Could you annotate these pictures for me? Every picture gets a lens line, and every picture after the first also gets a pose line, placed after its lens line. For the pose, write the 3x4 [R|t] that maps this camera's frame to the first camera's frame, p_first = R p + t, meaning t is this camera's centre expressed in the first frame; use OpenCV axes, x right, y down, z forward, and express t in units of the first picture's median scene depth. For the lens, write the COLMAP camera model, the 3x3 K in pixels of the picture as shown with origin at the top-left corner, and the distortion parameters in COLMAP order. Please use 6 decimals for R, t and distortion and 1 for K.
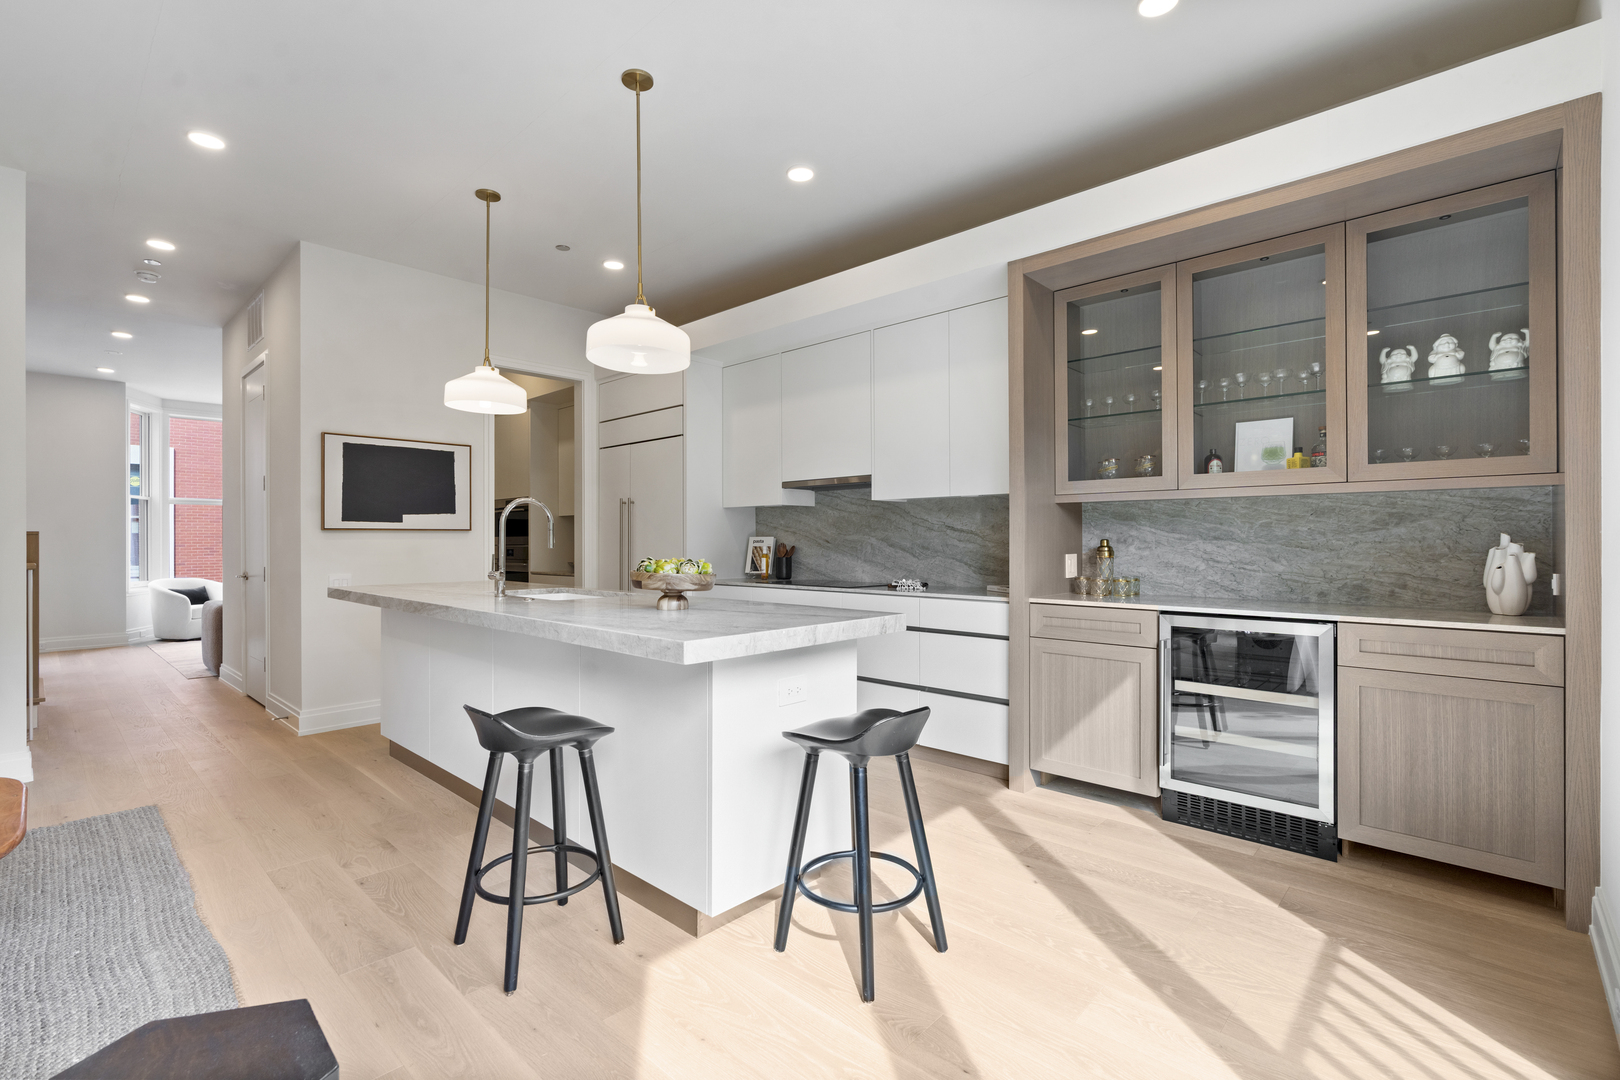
lens RADIAL K [[734.4, 0, 807.9], [0, 734.4, 539.6], [0, 0, 1]] dist [0.001554, 0.001012]
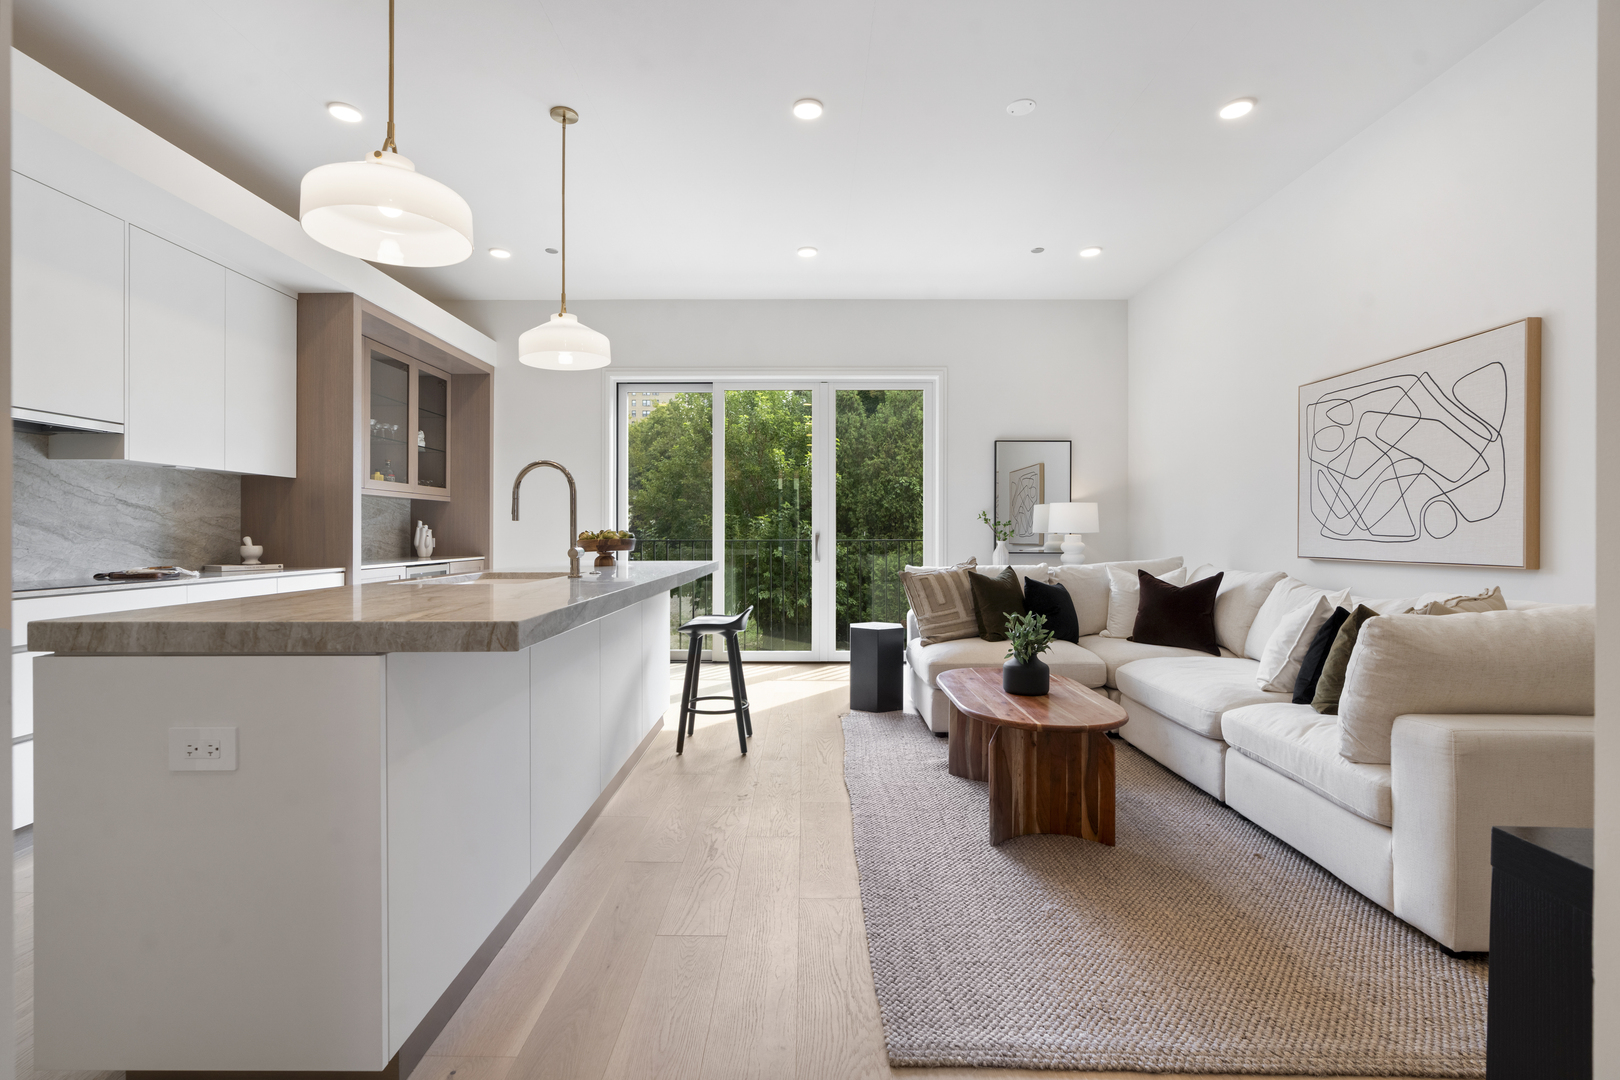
lens RADIAL K [[734.4, 0, 808.8], [0, 734.4, 534.9], [0, 0, 1]] dist [0.001554, 0.001012]
pose [[-0.689750, -0.001440, 0.724046, -0.911441], [-0.000468, 0.999999, 0.001544, 0.018575], [-0.724048, 0.000726, -0.689750, 1.037181]]
